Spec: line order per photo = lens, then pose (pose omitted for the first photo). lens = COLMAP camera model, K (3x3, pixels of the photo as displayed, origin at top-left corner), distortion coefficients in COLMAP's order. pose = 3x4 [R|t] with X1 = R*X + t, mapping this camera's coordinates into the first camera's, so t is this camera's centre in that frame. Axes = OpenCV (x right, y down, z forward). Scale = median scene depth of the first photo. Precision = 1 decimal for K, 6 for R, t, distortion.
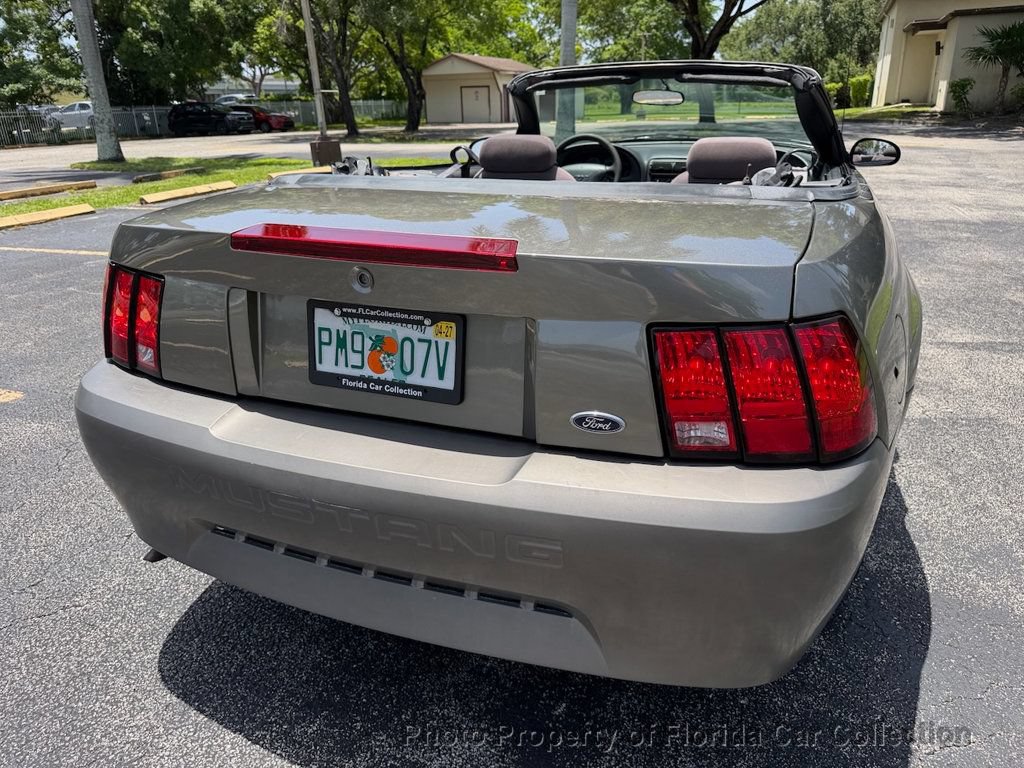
lens RADIAL K [[736.9, 0, 517.2], [0, 736.9, 391.1], [0, 0, 1]] dist [-0.006053, 0.000855]
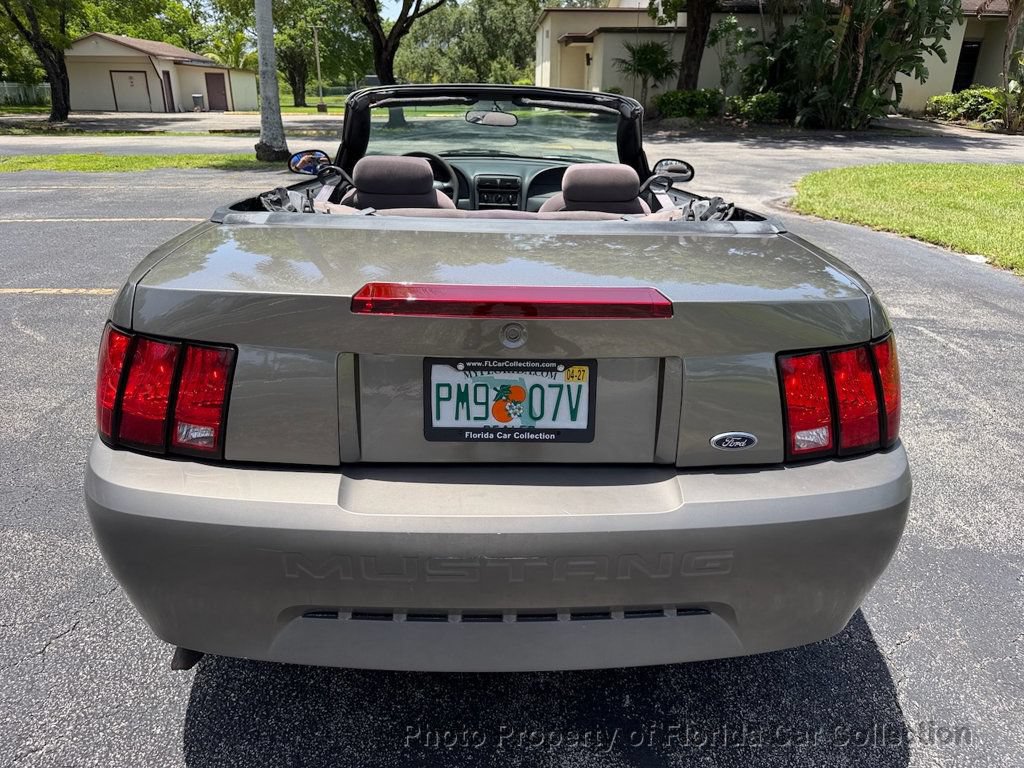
lens RADIAL K [[739.7, 0, 511.2], [0, 739.7, 381.8], [0, 0, 1]] dist [0.021132, -0.036701]
pose [[0.914670, -0.111834, 0.388422, -0.574698], [0.113458, 0.993364, 0.018833, -0.098374], [-0.387951, 0.026843, 0.921289, 0.050555]]
